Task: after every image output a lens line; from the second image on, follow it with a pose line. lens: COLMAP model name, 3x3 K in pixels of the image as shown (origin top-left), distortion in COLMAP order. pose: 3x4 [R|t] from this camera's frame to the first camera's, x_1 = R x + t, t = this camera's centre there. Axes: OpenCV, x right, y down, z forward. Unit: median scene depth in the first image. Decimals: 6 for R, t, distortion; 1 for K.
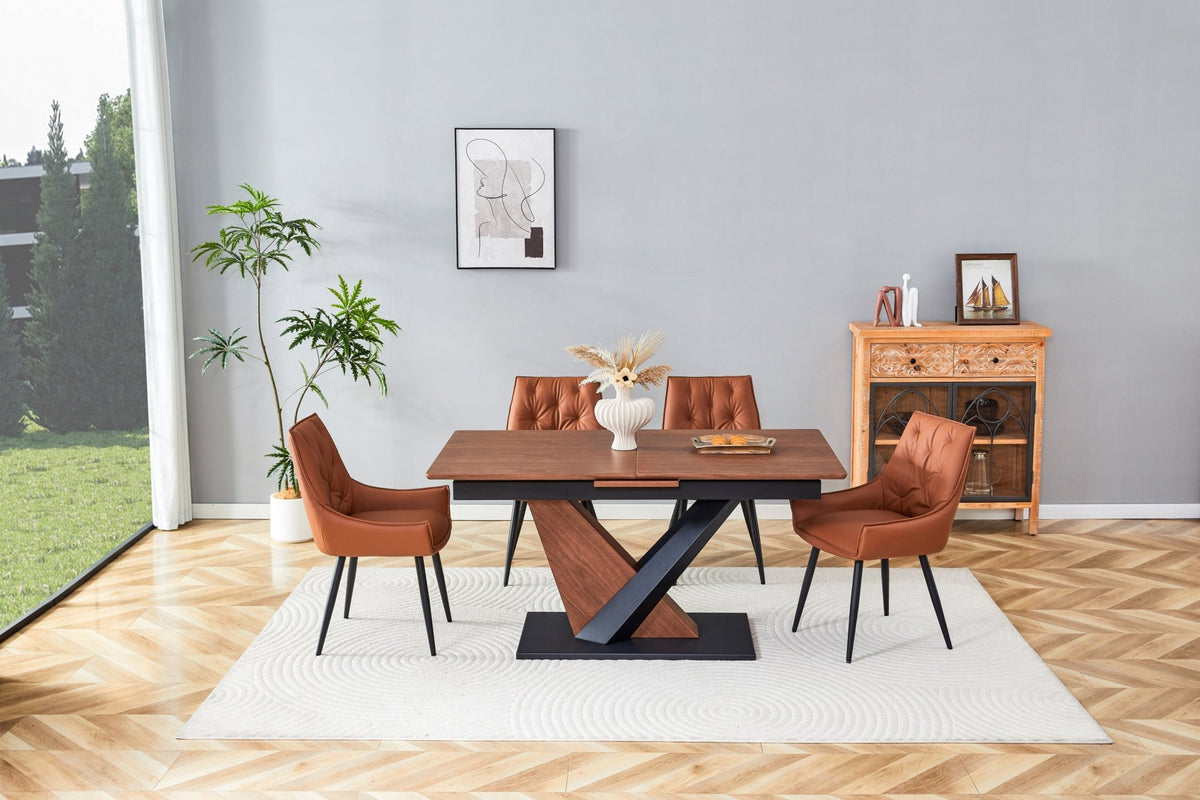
lens RADIAL K [[1394.0, 0, 577.3], [0, 1394.0, 516.9], [0, 0, 1]] dist [0.086384, 0.012086]
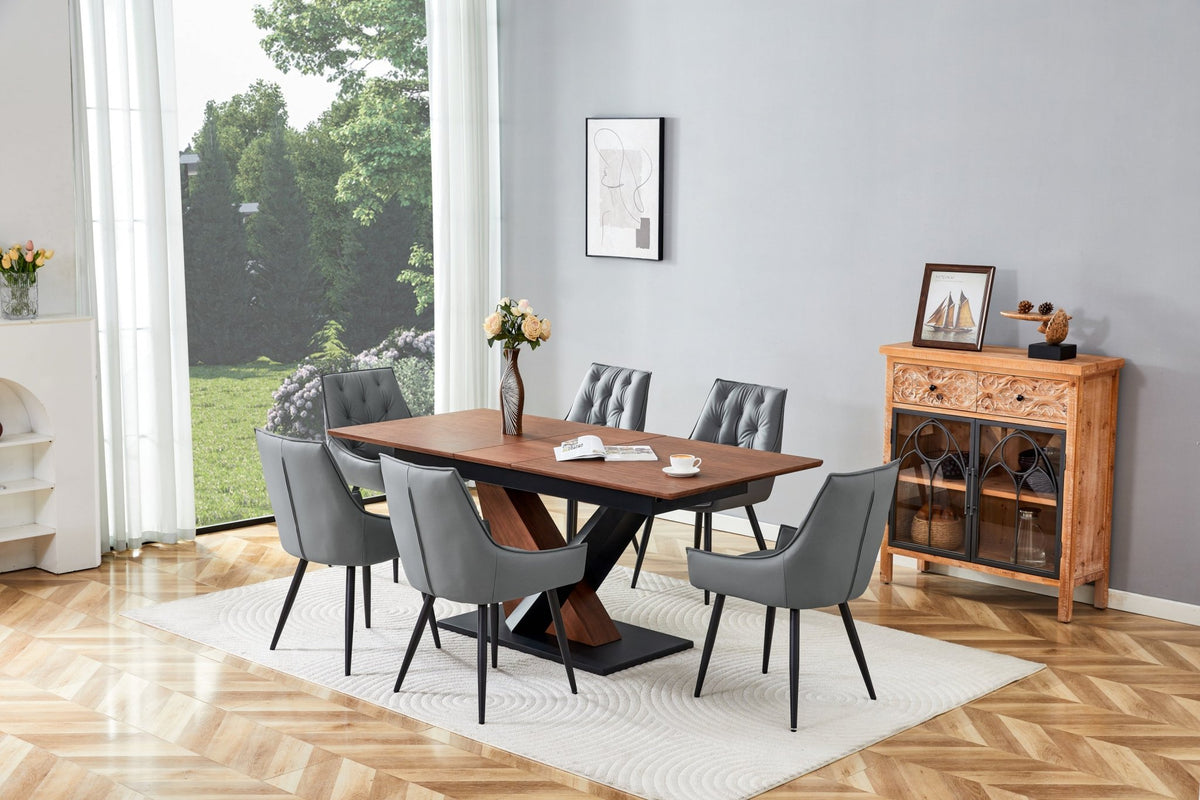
lens RADIAL K [[1708.6, 0, 607.0], [0, 1708.6, 394.9], [0, 0, 1]] dist [0.101876, -0.005836]
pose [[0.732580, 0.101614, -0.673053, 0.915785], [-0.174066, 0.983883, -0.040919, -0.036825], [0.658048, 0.147132, 0.738461, 0.136996]]
